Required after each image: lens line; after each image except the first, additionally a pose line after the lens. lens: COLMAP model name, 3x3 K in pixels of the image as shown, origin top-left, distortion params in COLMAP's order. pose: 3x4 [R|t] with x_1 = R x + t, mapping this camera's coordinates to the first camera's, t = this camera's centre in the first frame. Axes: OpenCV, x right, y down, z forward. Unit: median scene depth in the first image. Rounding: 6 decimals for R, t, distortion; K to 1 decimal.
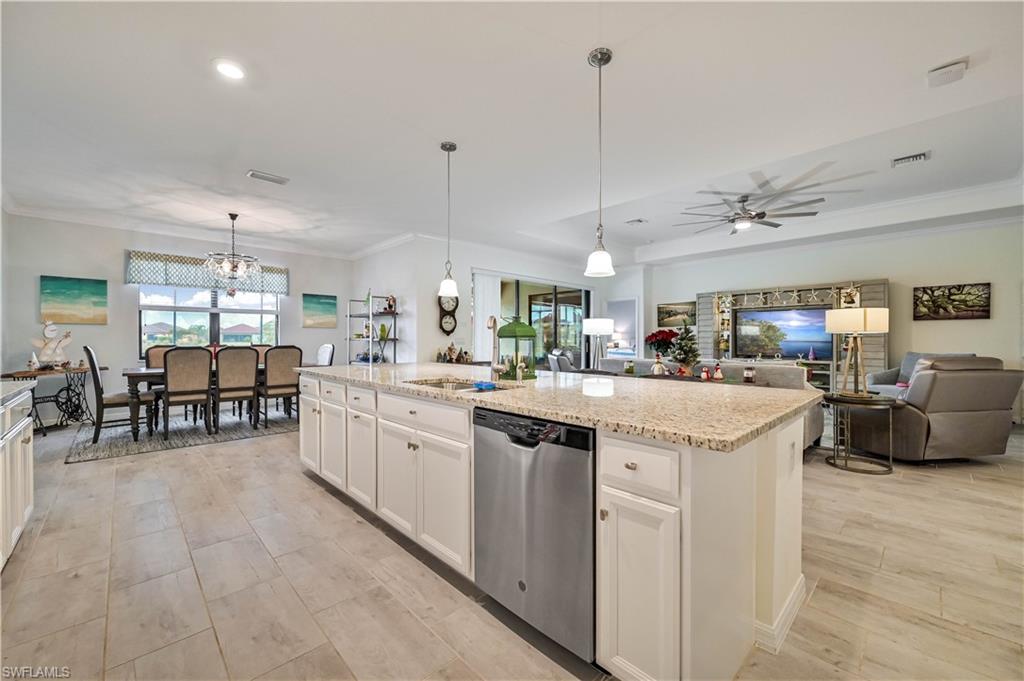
lens RADIAL K [[403.8, 0, 515.8], [0, 403.8, 343.6], [0, 0, 1]] dist [0.000120, 0.000004]
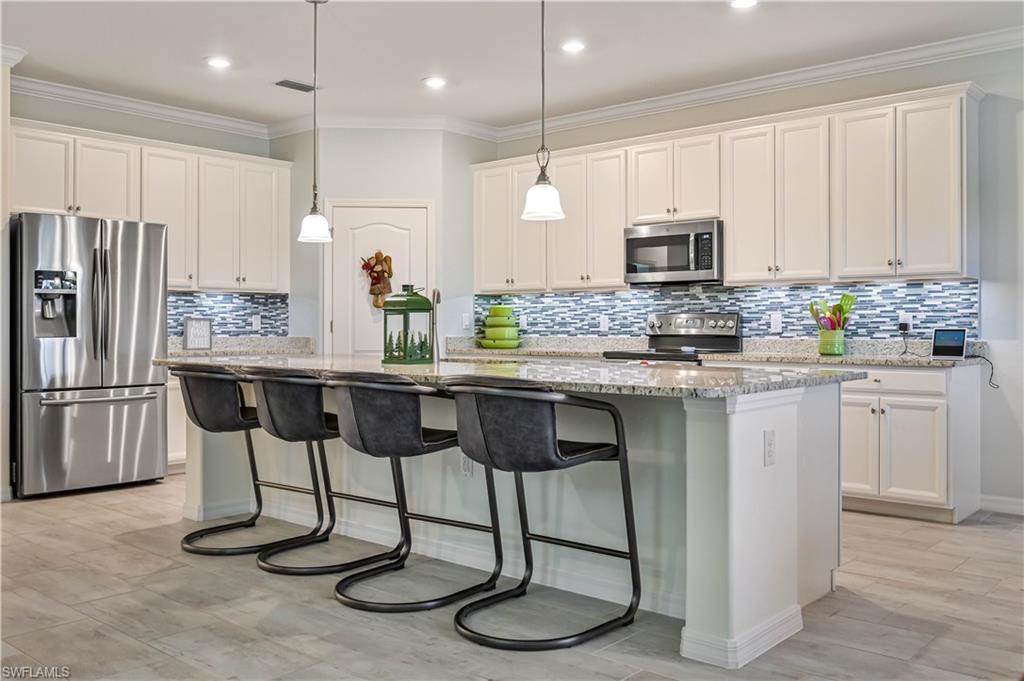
lens RADIAL K [[888.6, 0, 513.4], [0, 888.6, 324.2], [0, 0, 1]] dist [0.000234, 0.000058]
pose [[-0.996734, -0.001069, -0.080753, -0.028431], [-0.001892, 0.999947, 0.010117, -0.003465], [0.080738, 0.010237, -0.996683, 1.226097]]
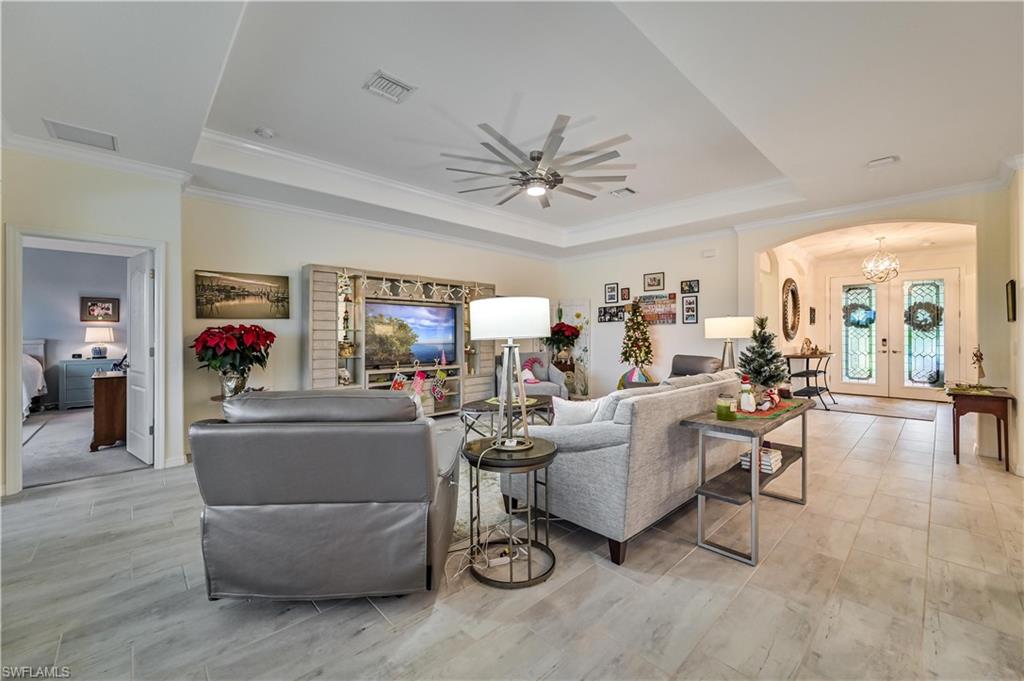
lens RADIAL K [[406.7, 0, 514.4], [0, 406.7, 334.3], [0, 0, 1]] dist [-0.001503, 0.000167]
pose [[0.011044, 0.002607, 0.999936, -0.178735], [0.011976, 0.999925, -0.002739, -0.026550], [-0.999867, 0.012006, 0.011012, 1.000521]]
